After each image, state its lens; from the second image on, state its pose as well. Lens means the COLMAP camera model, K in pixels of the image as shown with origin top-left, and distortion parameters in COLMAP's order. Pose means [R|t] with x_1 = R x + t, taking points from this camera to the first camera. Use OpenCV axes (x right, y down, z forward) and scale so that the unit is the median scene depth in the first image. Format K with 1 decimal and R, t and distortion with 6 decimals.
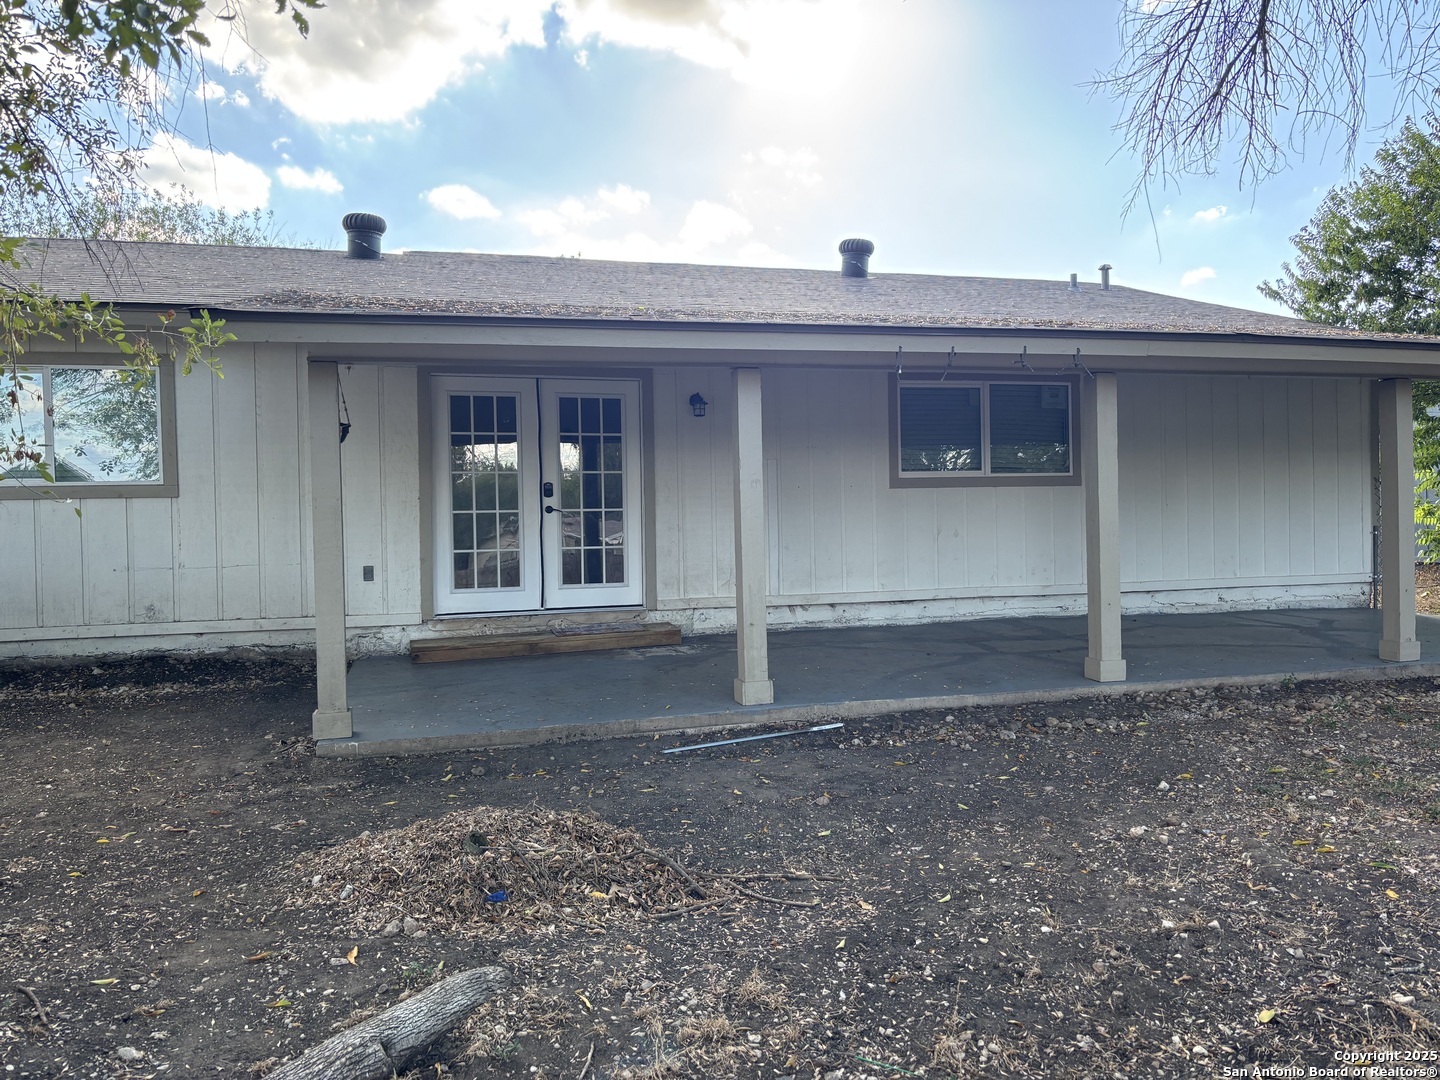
lens RADIAL K [[1096.8, 0, 716.2], [0, 1096.8, 542.8], [0, 0, 1]] dist [0.052218, -0.068338]
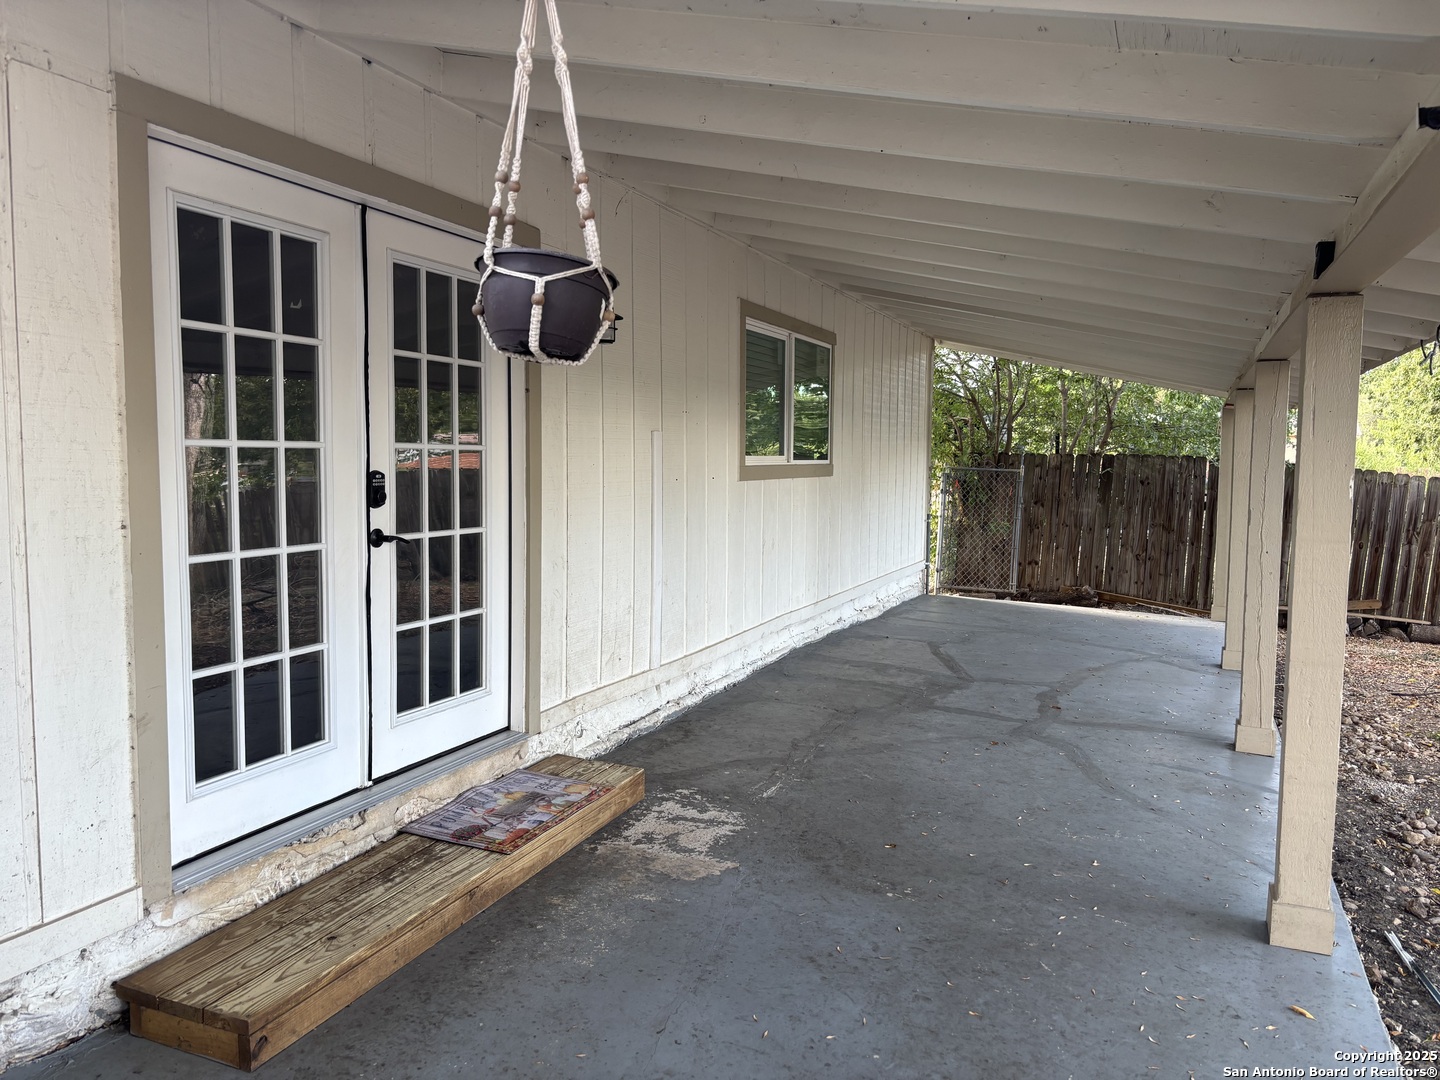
lens RADIAL K [[1096.8, 0, 716.2], [0, 1096.8, 542.8], [0, 0, 1]] dist [0.052218, -0.068338]
pose [[0.612781, -0.041366, 0.789170, -0.394586], [0.005808, 0.998838, 0.047846, -0.046965], [-0.790232, -0.024736, 0.612309, 0.647103]]
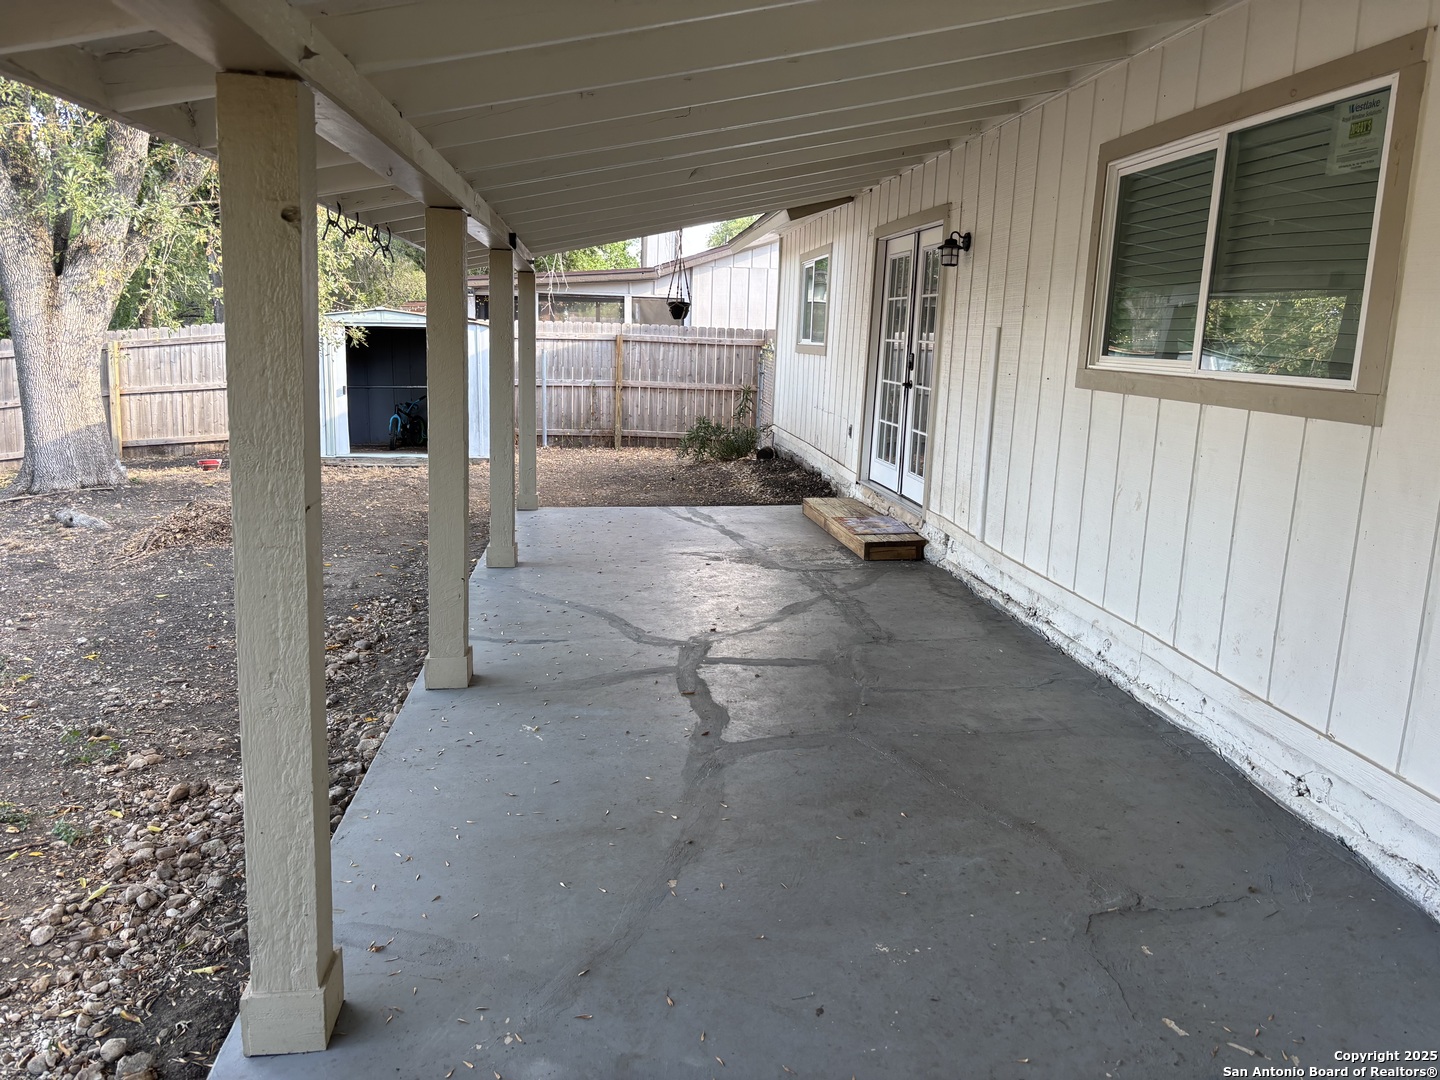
lens RADIAL K [[1096.8, 0, 716.2], [0, 1096.8, 542.8], [0, 0, 1]] dist [0.052218, -0.068338]
pose [[-0.138214, 0.201238, -0.969742, 0.727310], [-0.061774, 0.975482, 0.211233, -0.081901], [0.988474, 0.089100, -0.122394, 0.959162]]
